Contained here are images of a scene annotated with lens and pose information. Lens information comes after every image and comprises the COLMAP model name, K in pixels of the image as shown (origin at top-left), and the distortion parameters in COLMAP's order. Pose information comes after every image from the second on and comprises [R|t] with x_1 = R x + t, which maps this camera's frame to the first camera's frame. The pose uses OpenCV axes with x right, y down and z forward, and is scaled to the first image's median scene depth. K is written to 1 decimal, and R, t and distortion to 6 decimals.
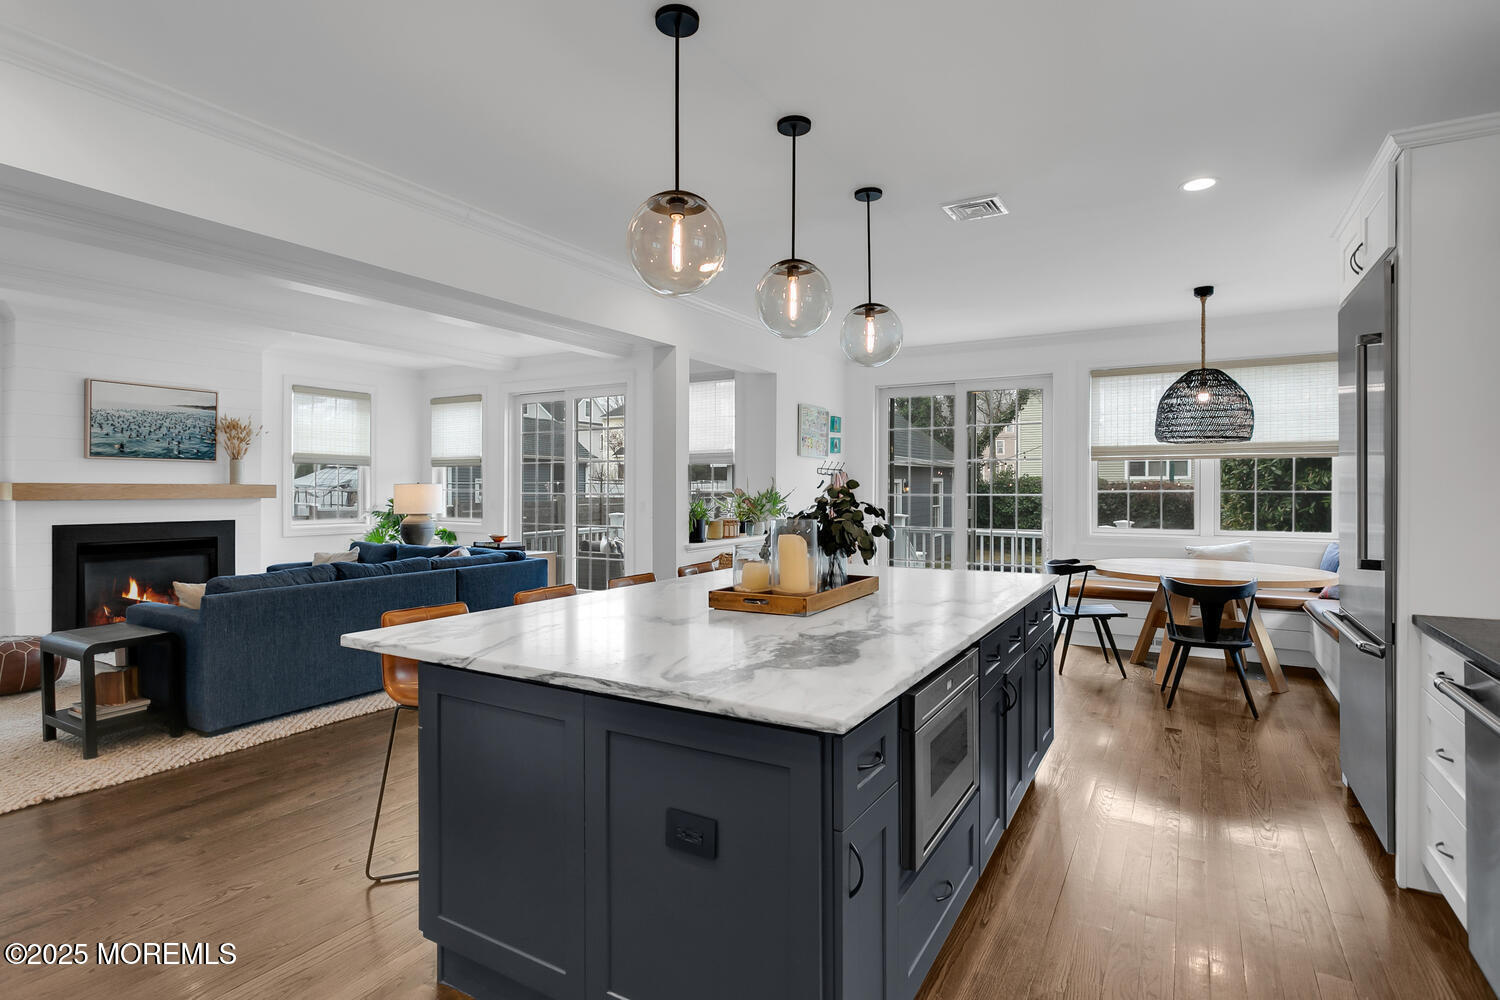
lens RADIAL K [[755.6, 0, 740.8], [0, 755.6, 492.4], [0, 0, 1]] dist [-0.002143, 0.000120]
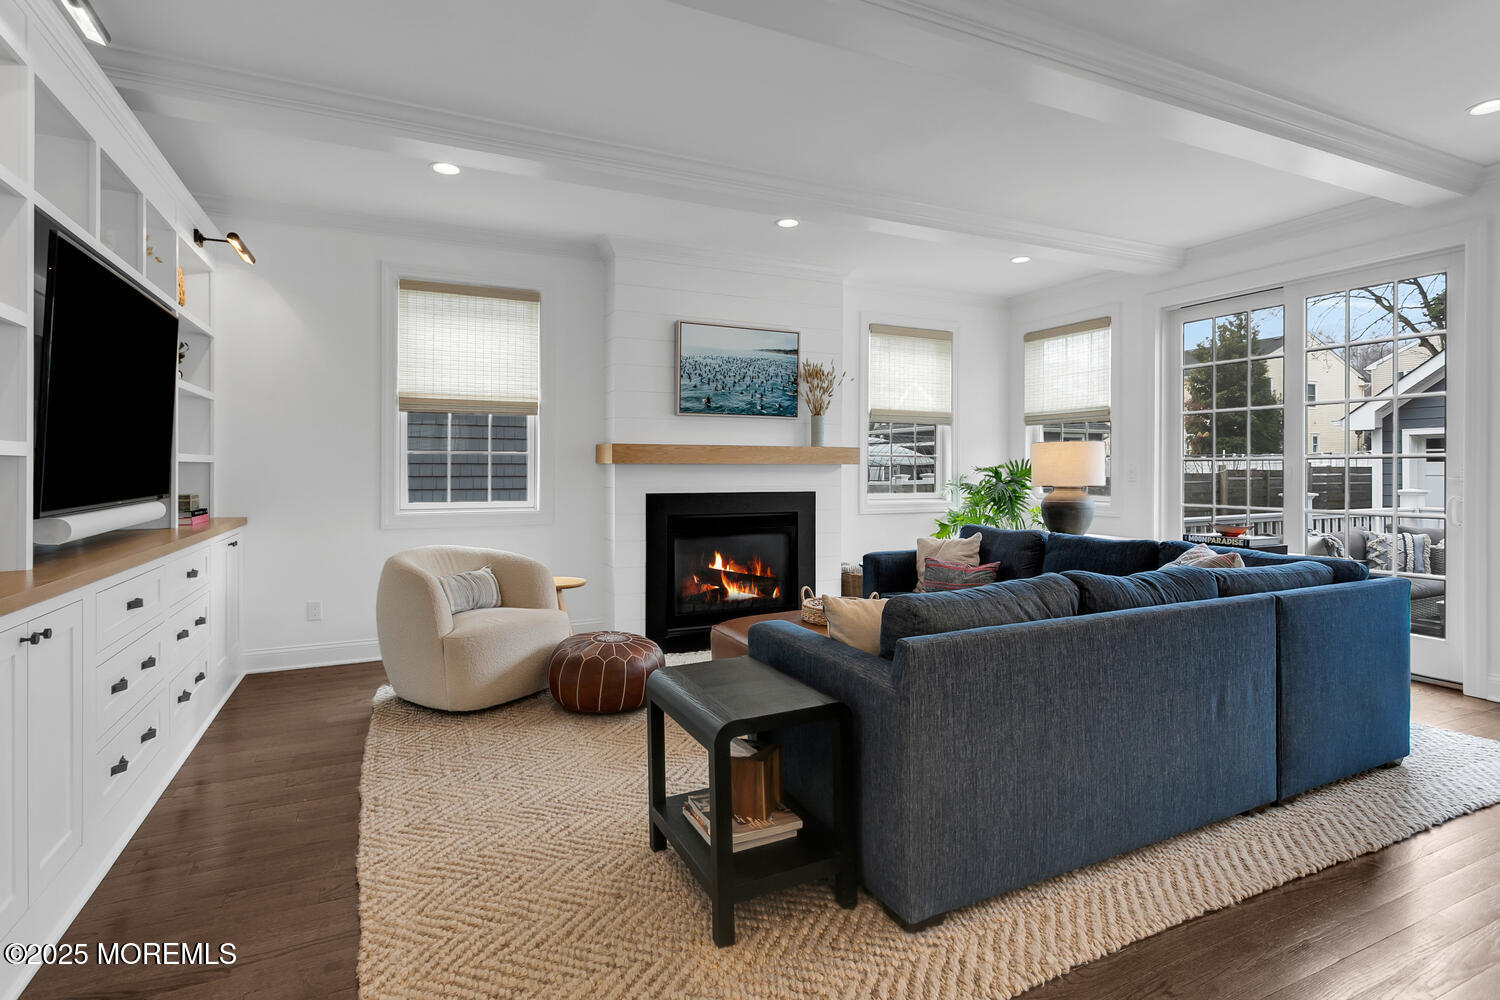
lens RADIAL K [[741.8, 0, 744.8], [0, 741.8, 472.5], [0, 0, 1]] dist [0.000136, 0.000275]
pose [[0.830954, 0.001767, -0.556339, -0.333838], [-0.002212, 0.999998, -0.000127, 0.018986], [0.556337, 0.001336, 0.830955, 0.344068]]
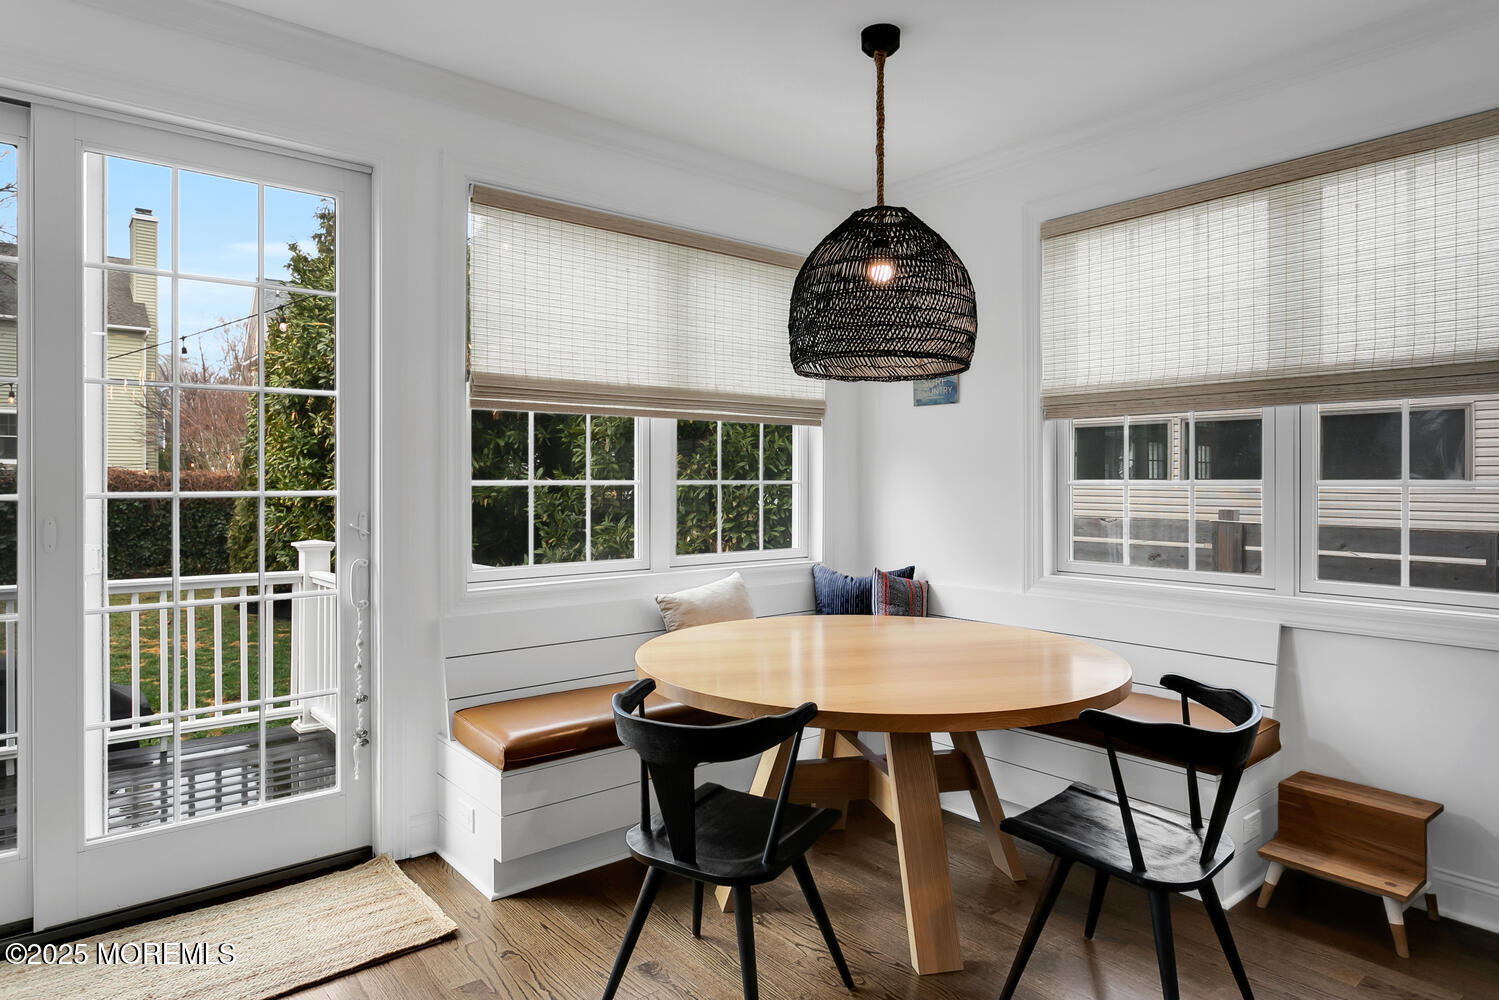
lens RADIAL K [[870.6, 0, 742.1], [0, 870.6, 480.3], [0, 0, 1]] dist [-0.004725, -0.000193]
pose [[0.325473, -0.002074, 0.945549, 0.078484], [0.004450, 0.999990, 0.000661, -0.002817], [-0.945541, 0.003992, 0.325479, 0.762299]]
